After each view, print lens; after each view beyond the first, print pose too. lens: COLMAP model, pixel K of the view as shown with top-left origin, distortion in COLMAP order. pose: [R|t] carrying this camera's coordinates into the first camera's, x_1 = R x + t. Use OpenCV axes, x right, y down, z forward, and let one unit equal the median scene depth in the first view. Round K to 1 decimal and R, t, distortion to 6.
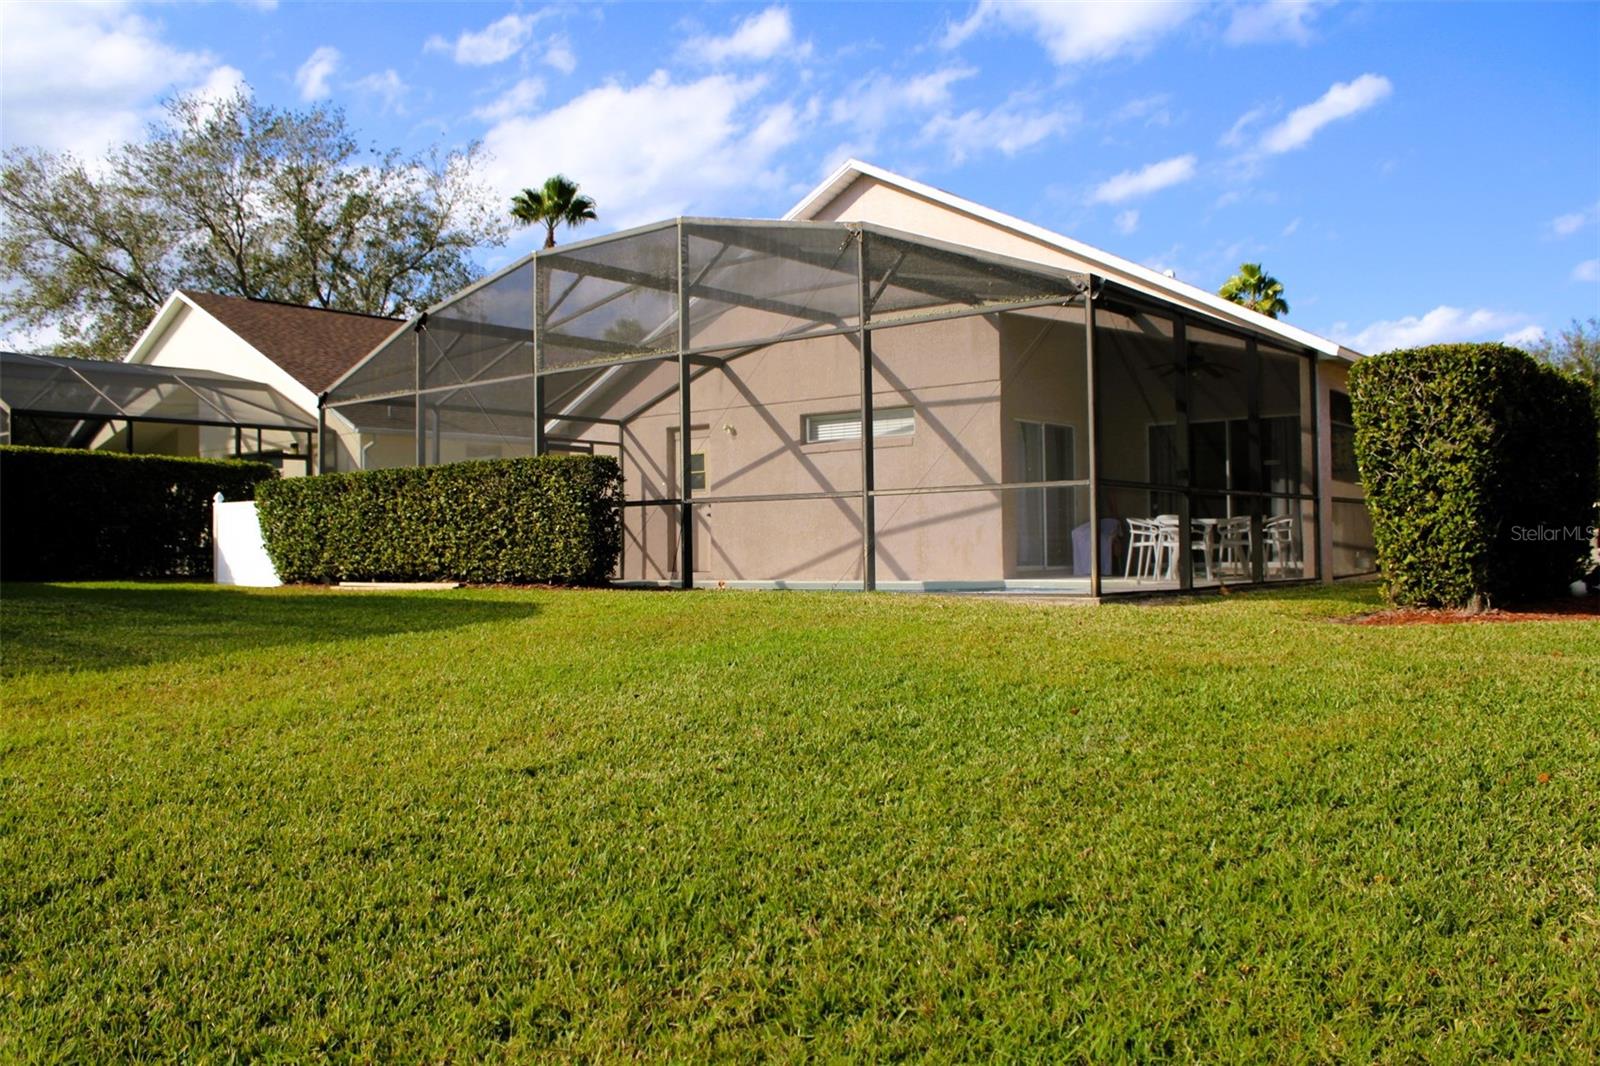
lens RADIAL K [[1357.7, 0, 789.8], [0, 1357.7, 533.5], [0, 0, 1]] dist [-0.171041, 0.159765]
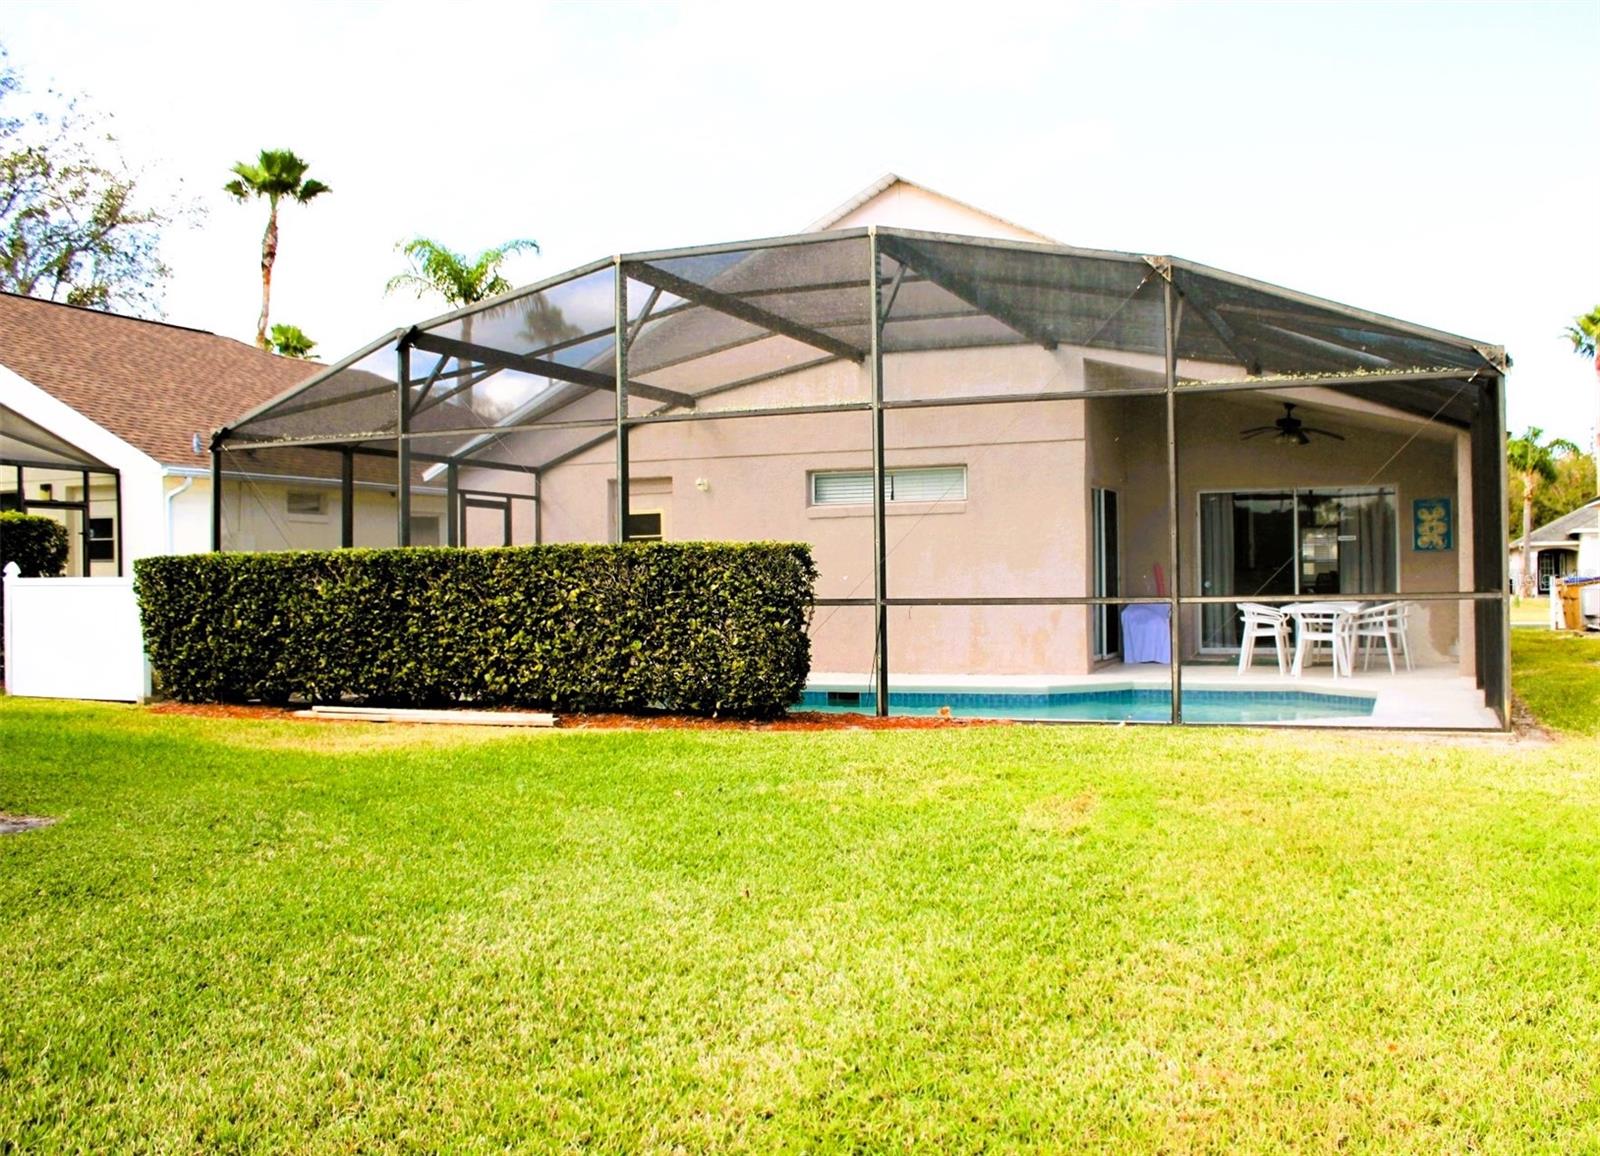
lens RADIAL K [[1475.8, 0, 854.2], [0, 1475.8, 578.8], [0, 0, 1]] dist [-0.191407, 0.206528]
pose [[0.952978, 0.000587, 0.303039, -0.260586], [-0.003160, 0.999963, 0.008002, -0.033084], [-0.303023, -0.008584, 0.952945, 0.167388]]
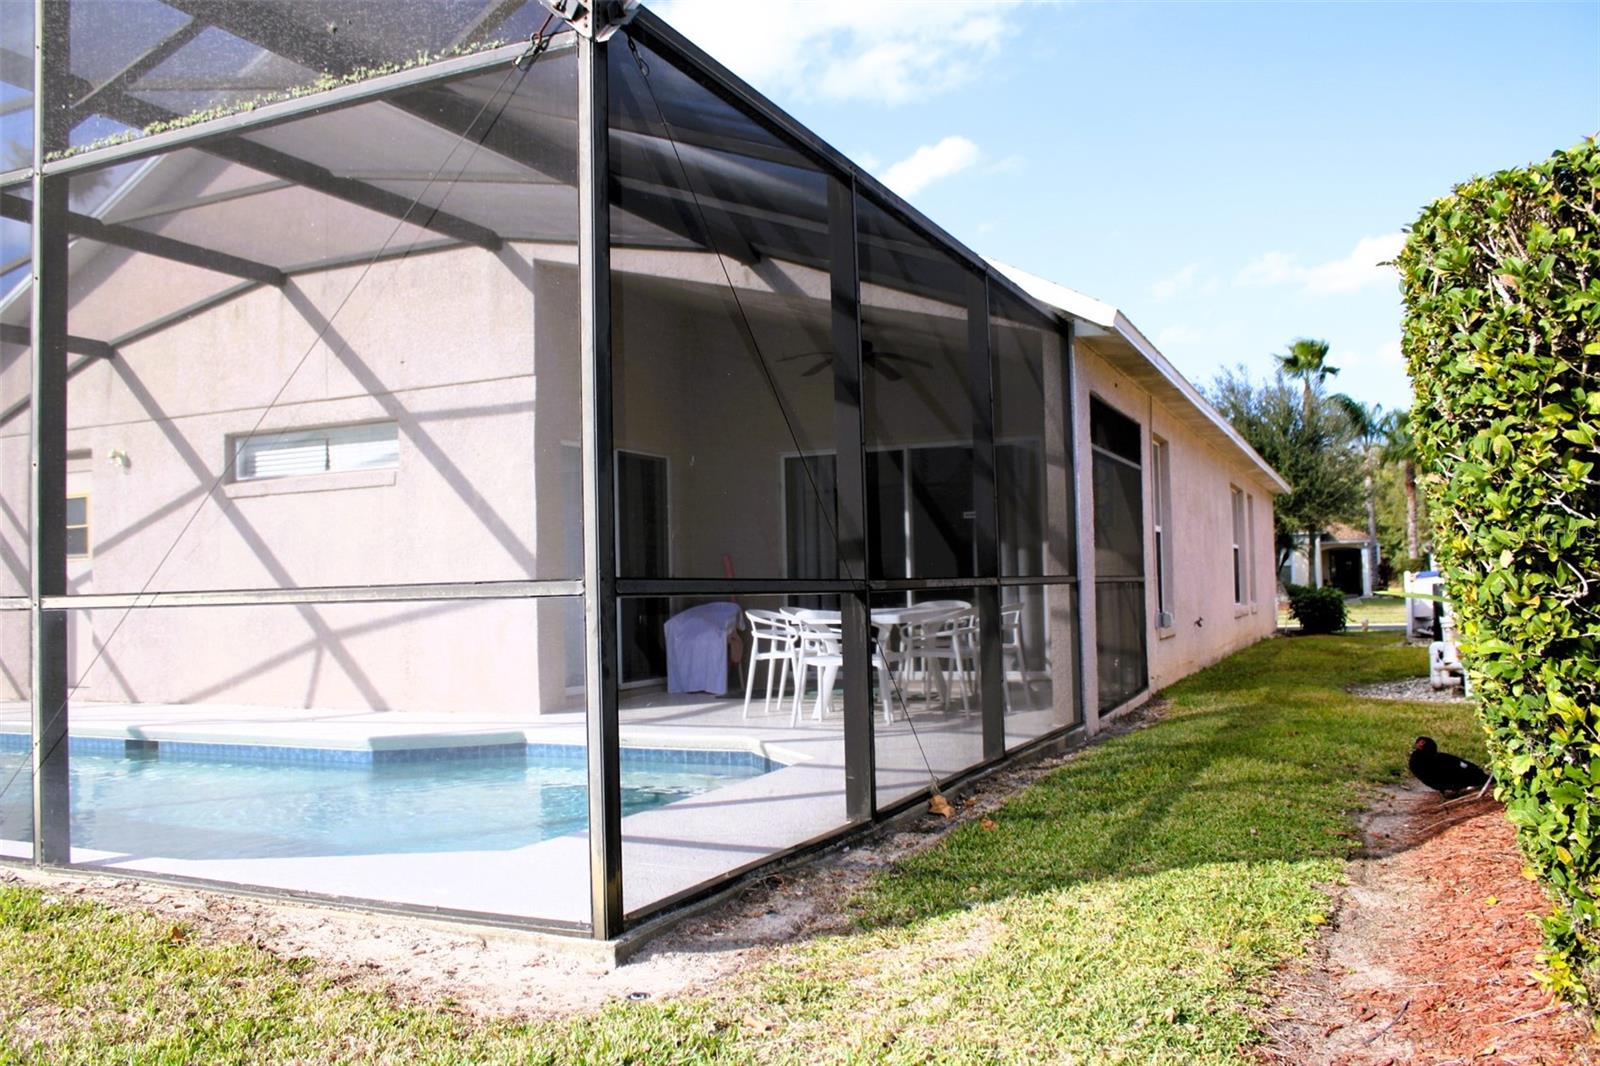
lens RADIAL K [[1357.7, 0, 789.8], [0, 1357.7, 533.5], [0, 0, 1]] dist [-0.171041, 0.159765]
pose [[0.967061, 0.001181, 0.254542, 0.114171], [0.007353, 0.999442, -0.032571, -0.024546], [-0.254438, 0.033370, 0.966513, 0.407102]]
